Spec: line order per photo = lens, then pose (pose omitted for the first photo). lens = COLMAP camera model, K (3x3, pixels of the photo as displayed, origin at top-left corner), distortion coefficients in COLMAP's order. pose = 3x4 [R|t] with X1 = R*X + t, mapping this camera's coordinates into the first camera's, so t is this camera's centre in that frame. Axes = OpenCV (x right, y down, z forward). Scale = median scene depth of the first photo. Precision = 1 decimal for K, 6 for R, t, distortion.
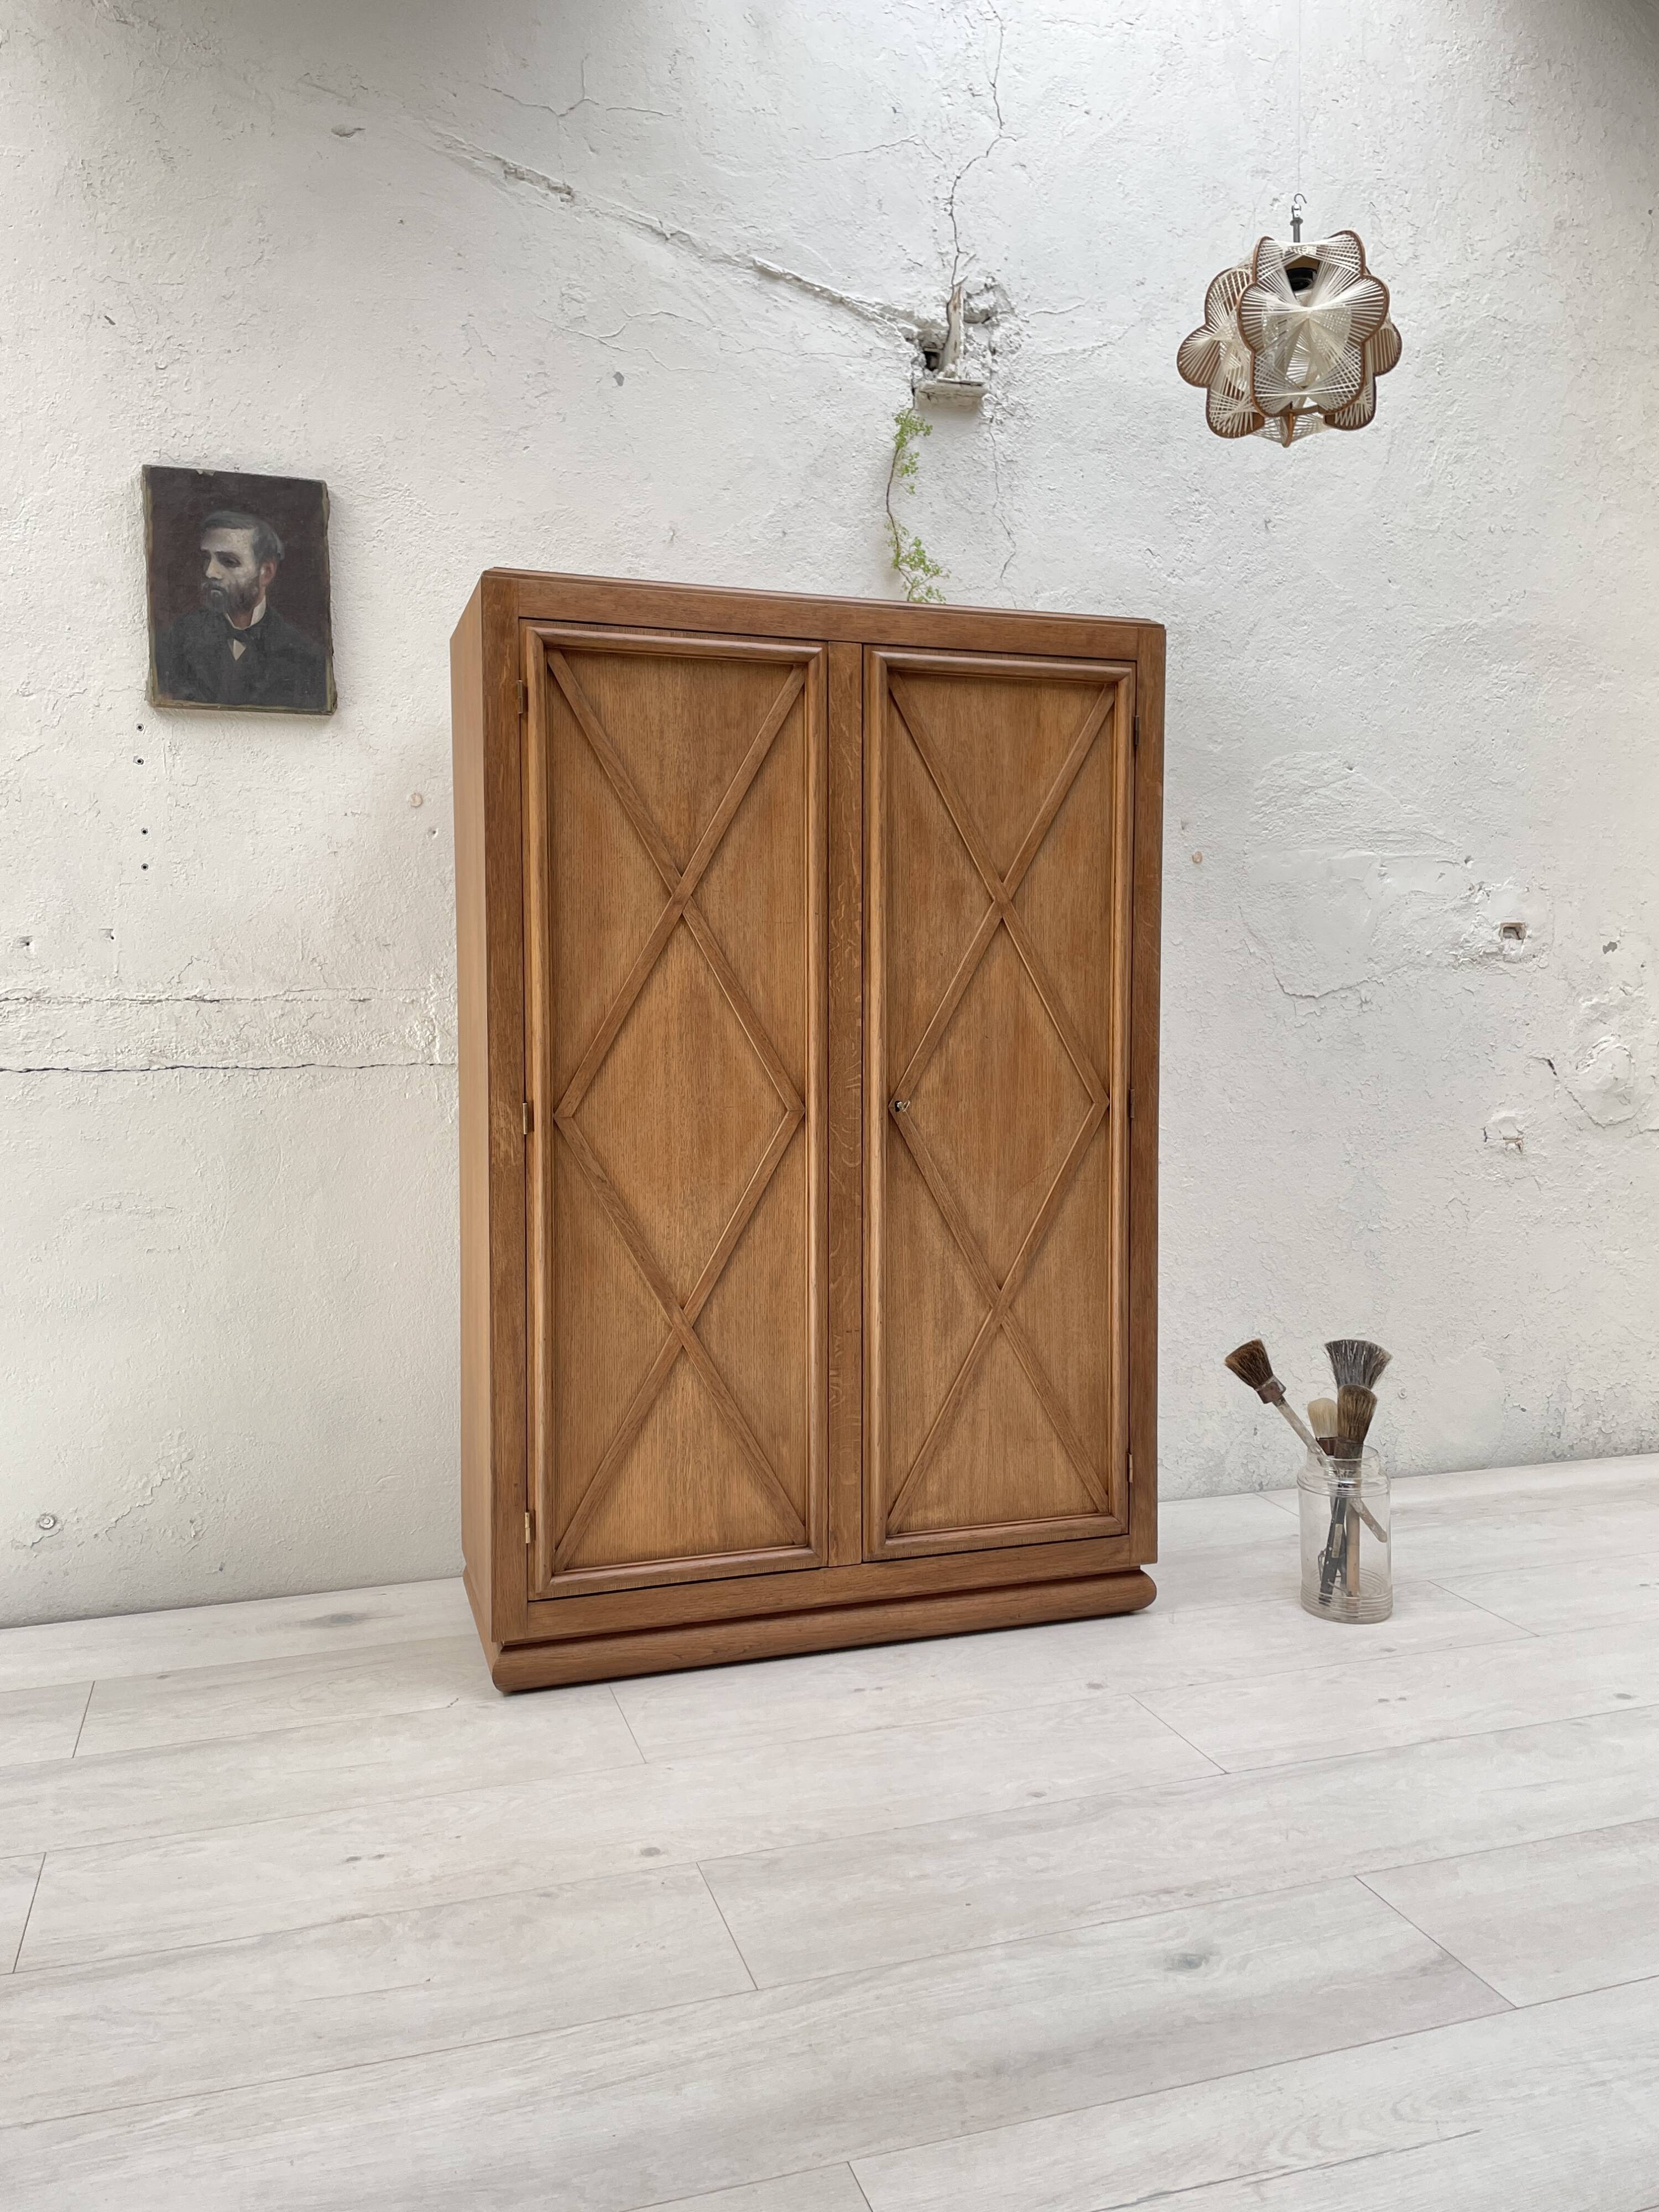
lens RADIAL K [[1691.6, 0, 836.7], [0, 1691.6, 1089.0], [0, 0, 1]] dist [0.083817, -0.111619]
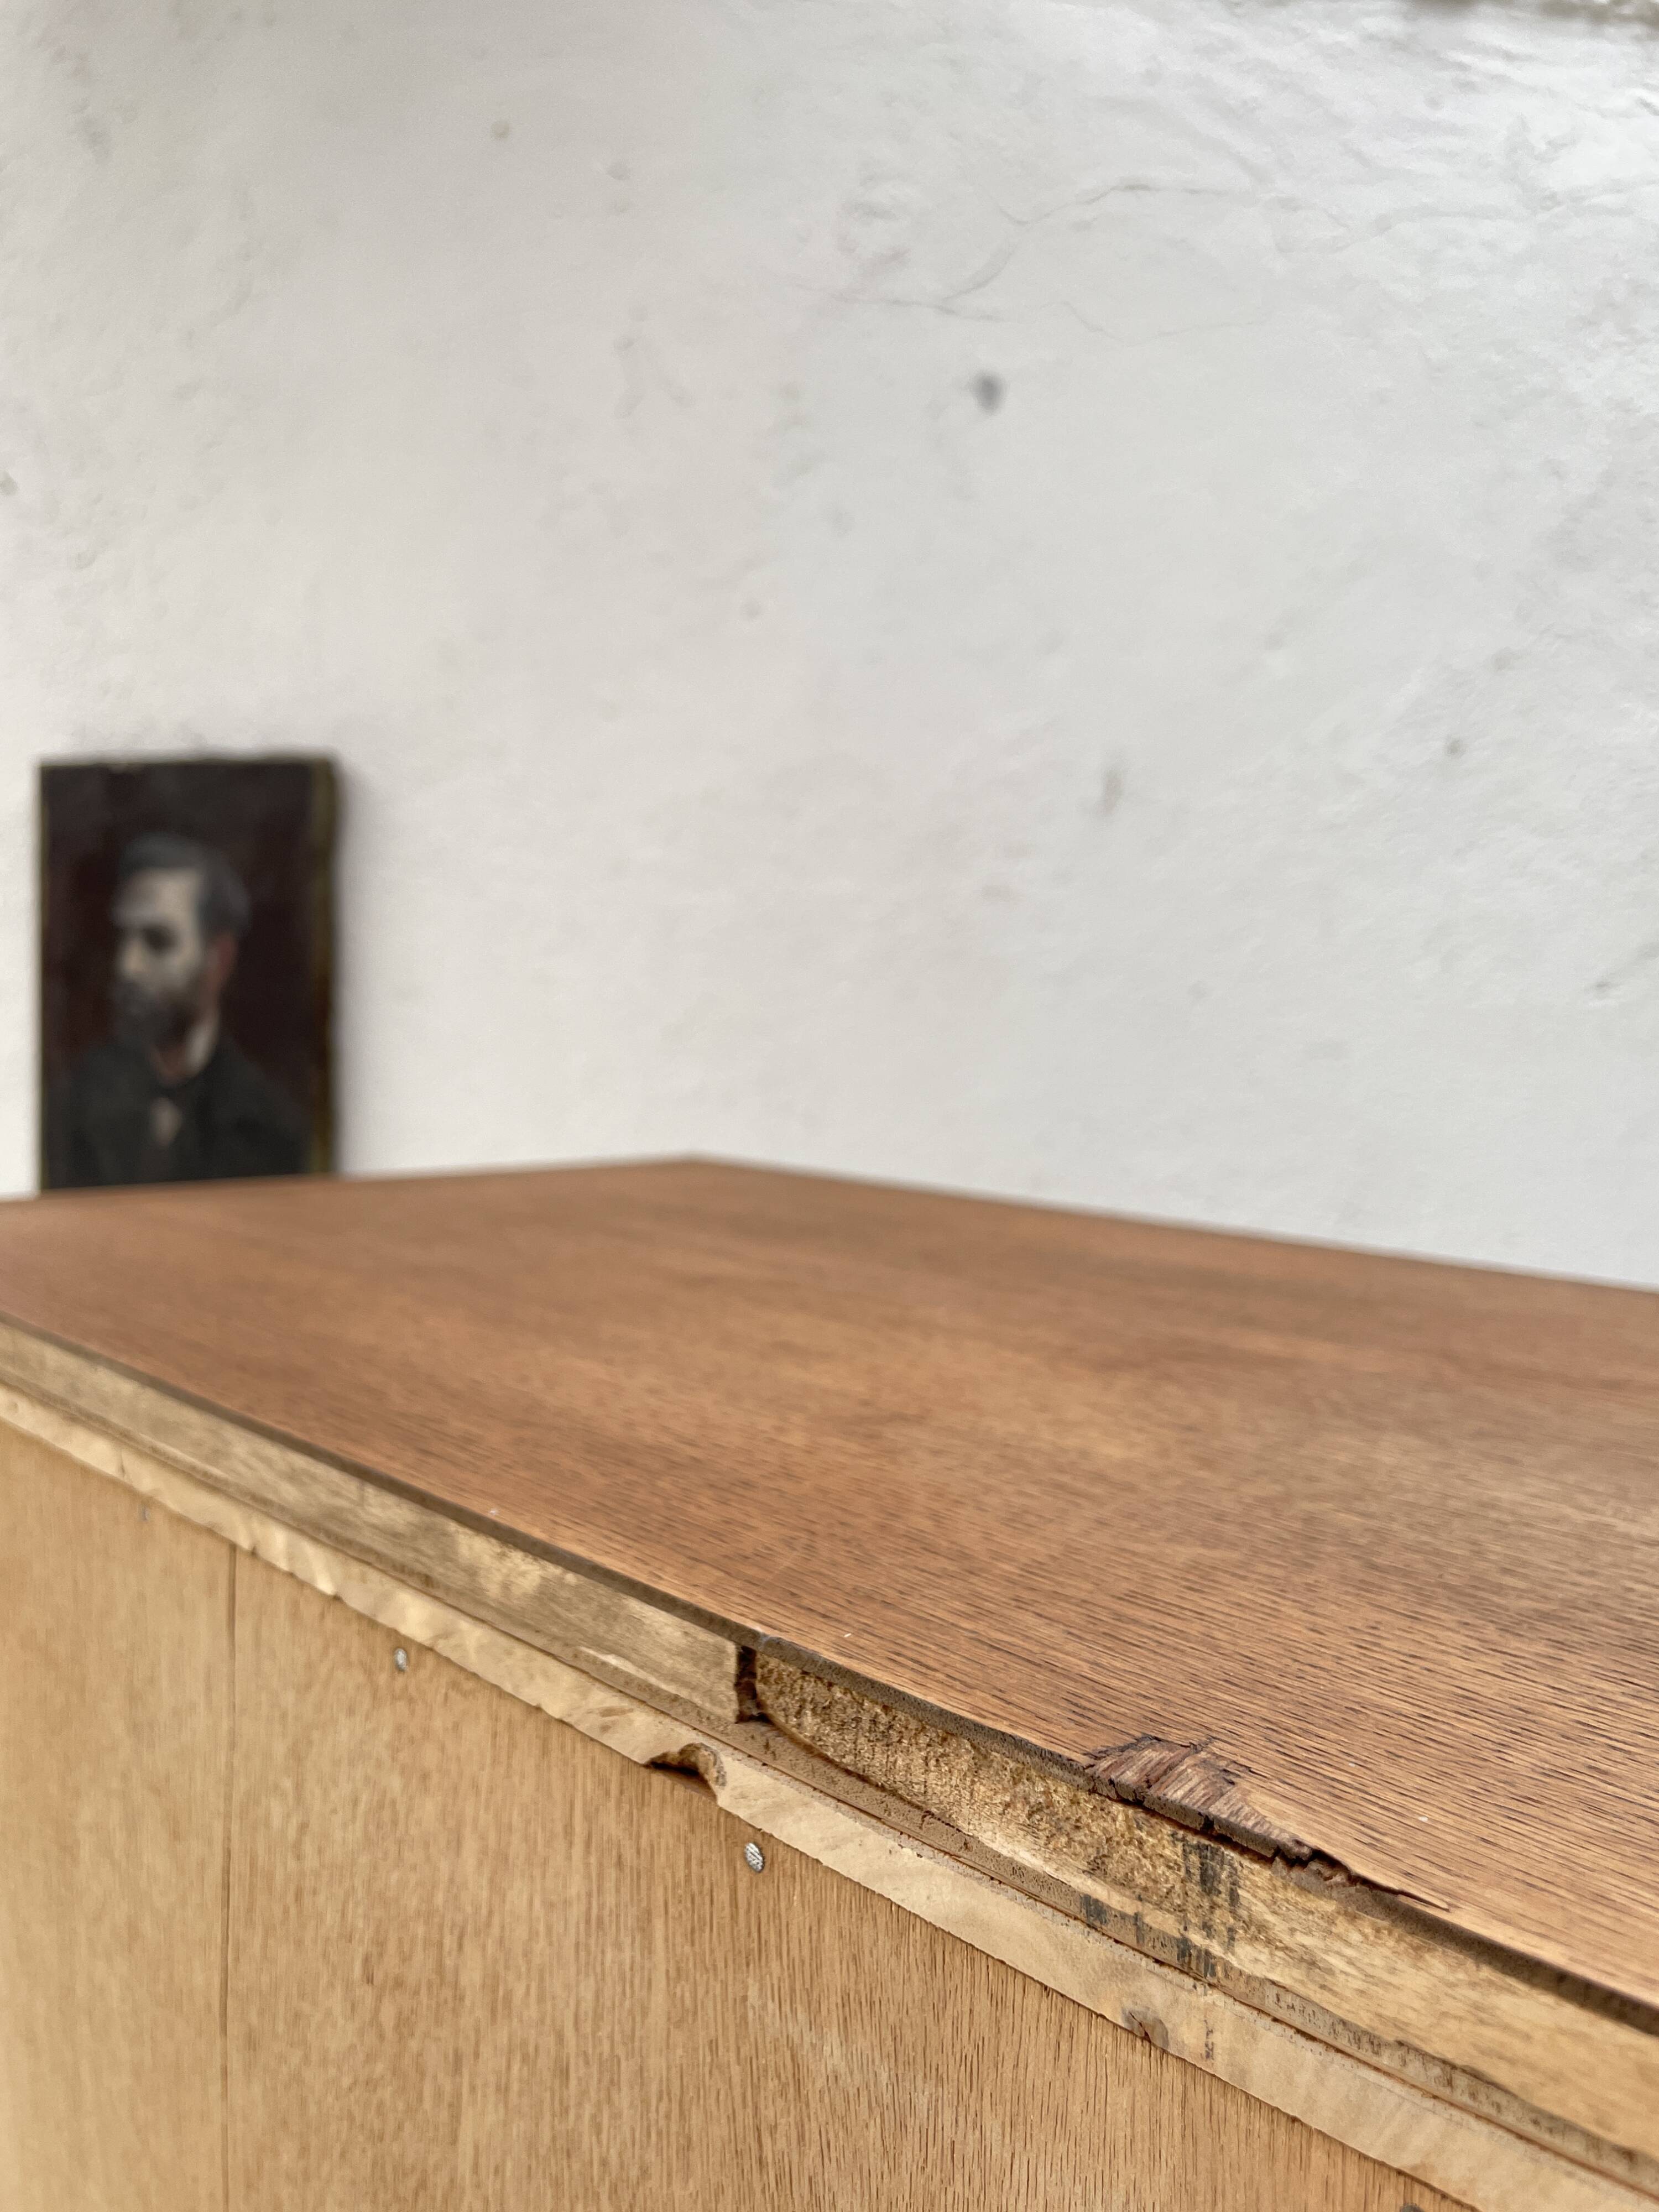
lens RADIAL K [[1691.6, 0, 848.8], [0, 1691.6, 1092.4], [0, 0, 1]] dist [0.083817, -0.111619]
pose [[0.798202, 0.059106, -0.599483, 0.088980], [-0.059903, 0.998030, 0.018641, -0.284930], [0.599404, 0.021031, 0.800171, 0.730323]]
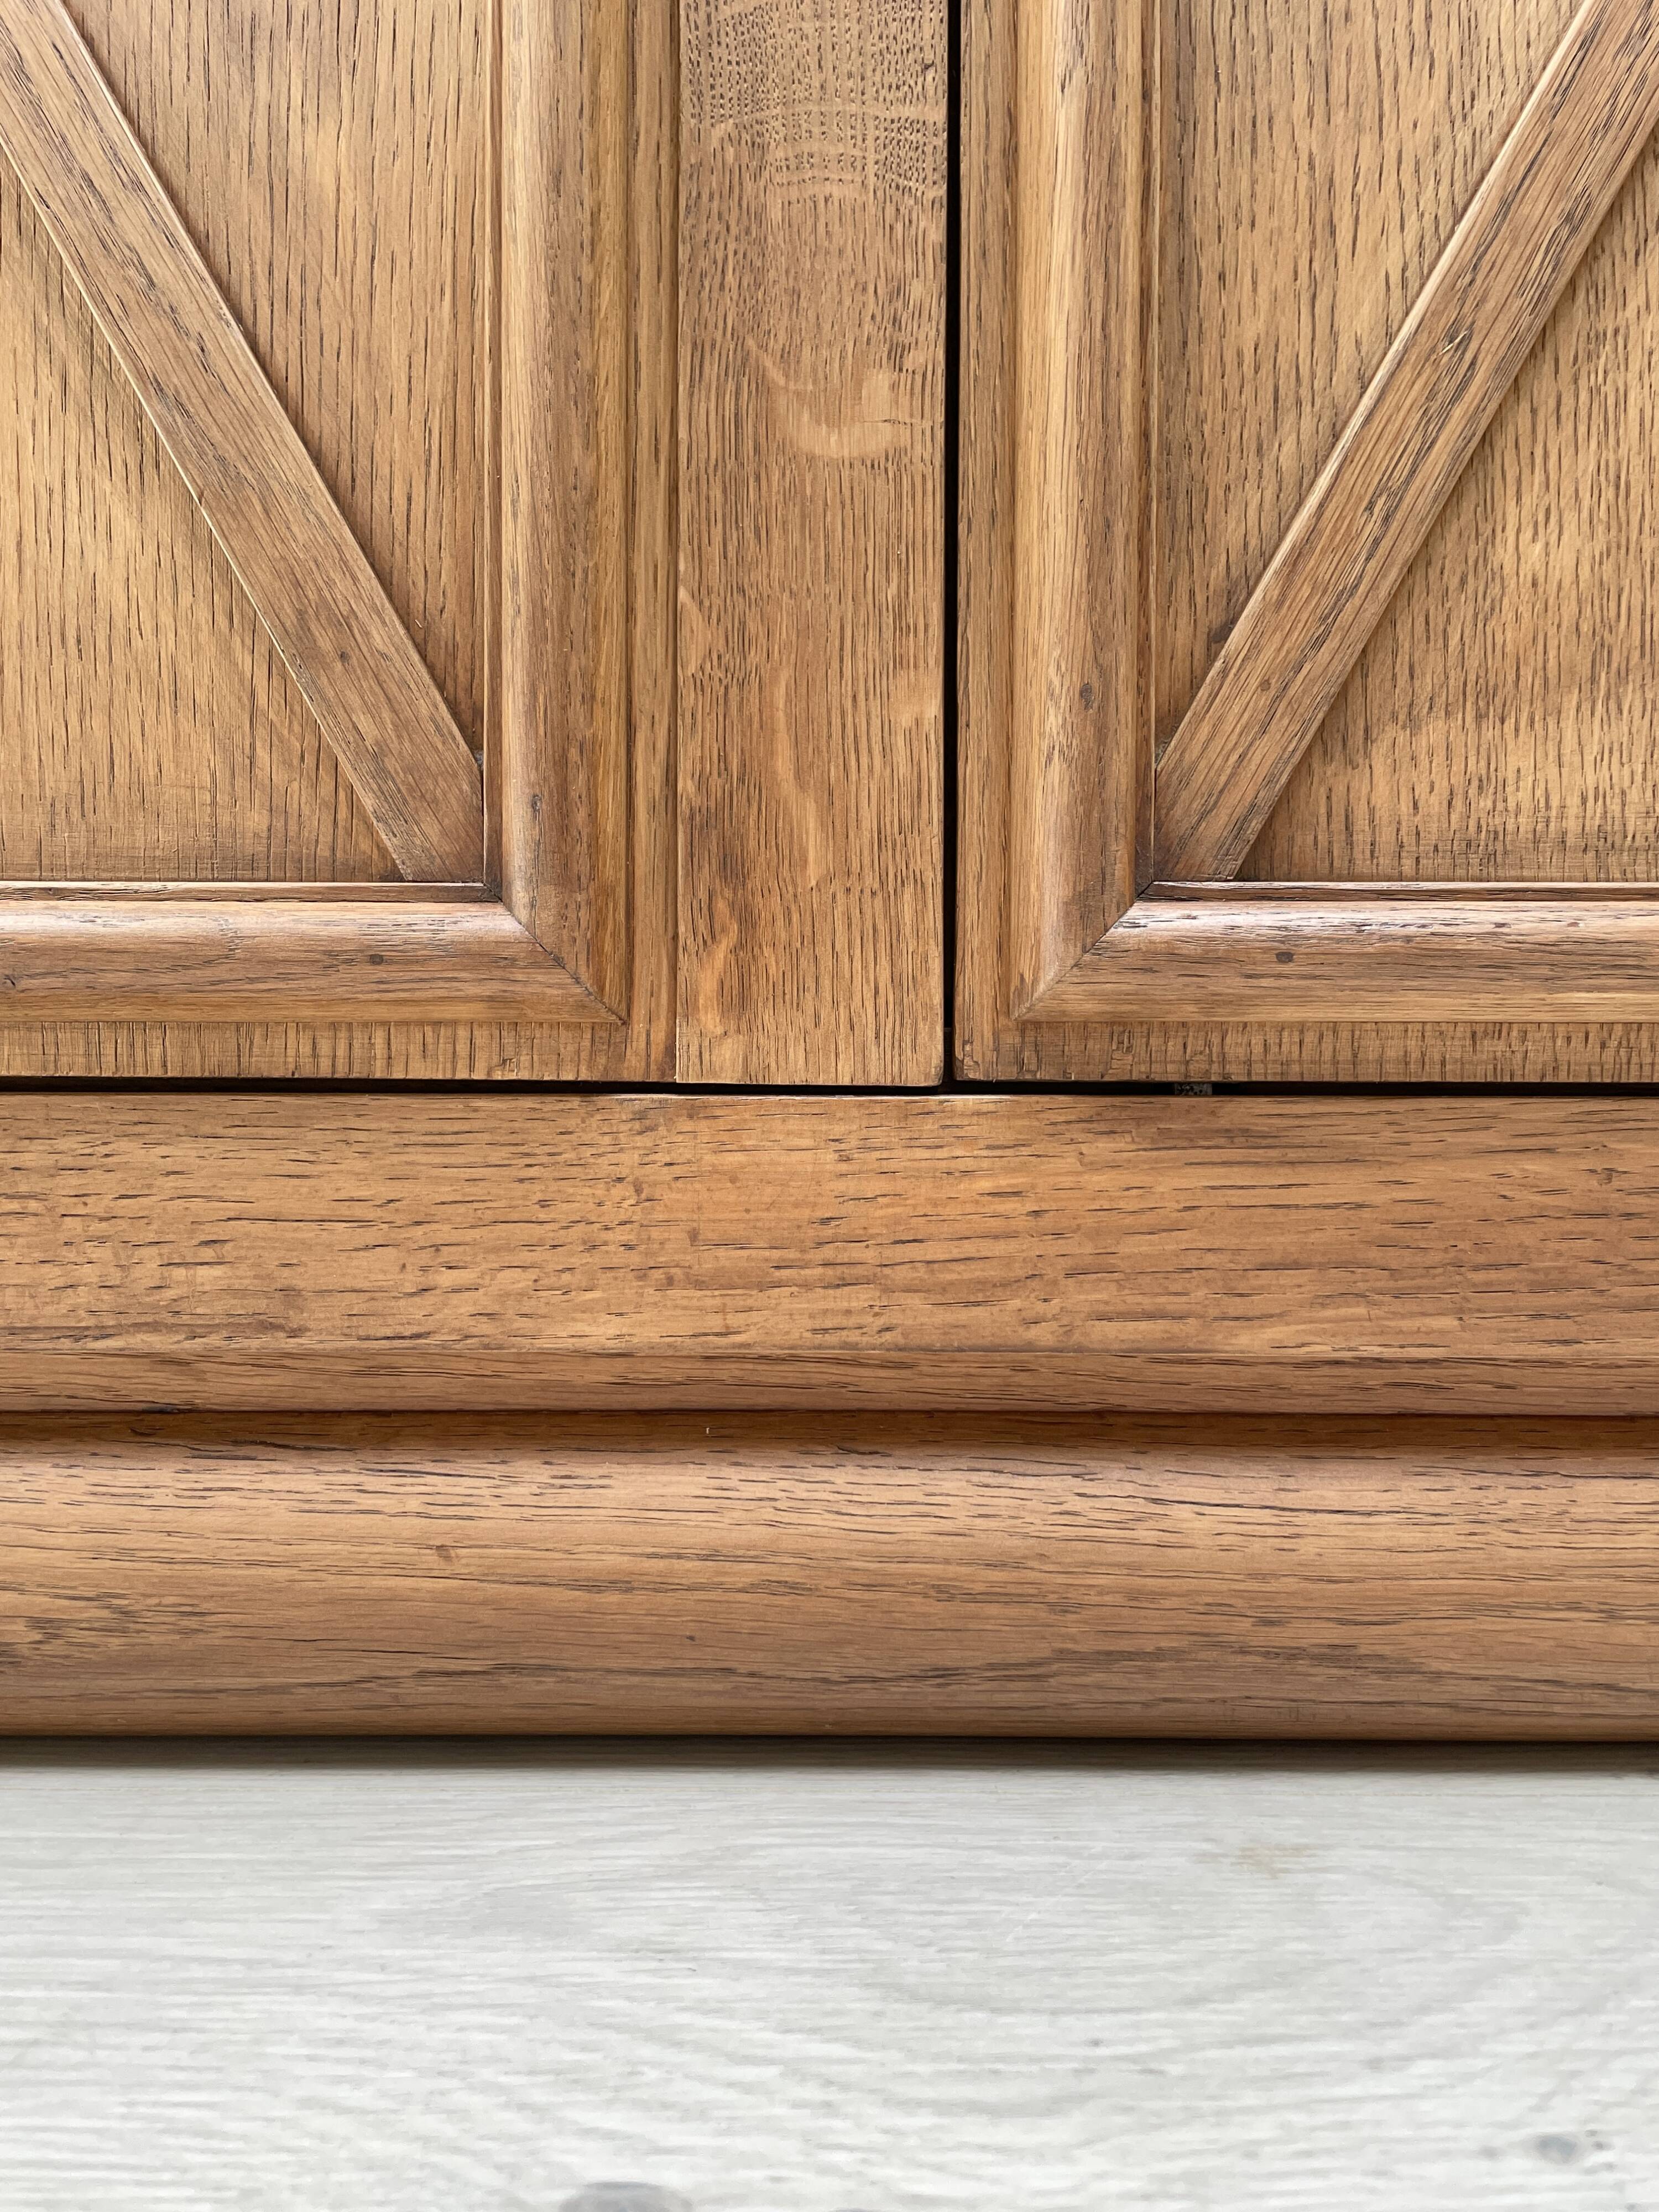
lens RADIAL K [[1691.6, 0, 827.6], [0, 1691.6, 1108.0], [0, 0, 1]] dist [0.083817, -0.111619]
pose [[0.947076, 0.003331, -0.320991, 0.044534], [-0.020546, 0.998525, -0.050258, 0.268757], [0.320351, 0.054194, 0.945748, 0.819813]]
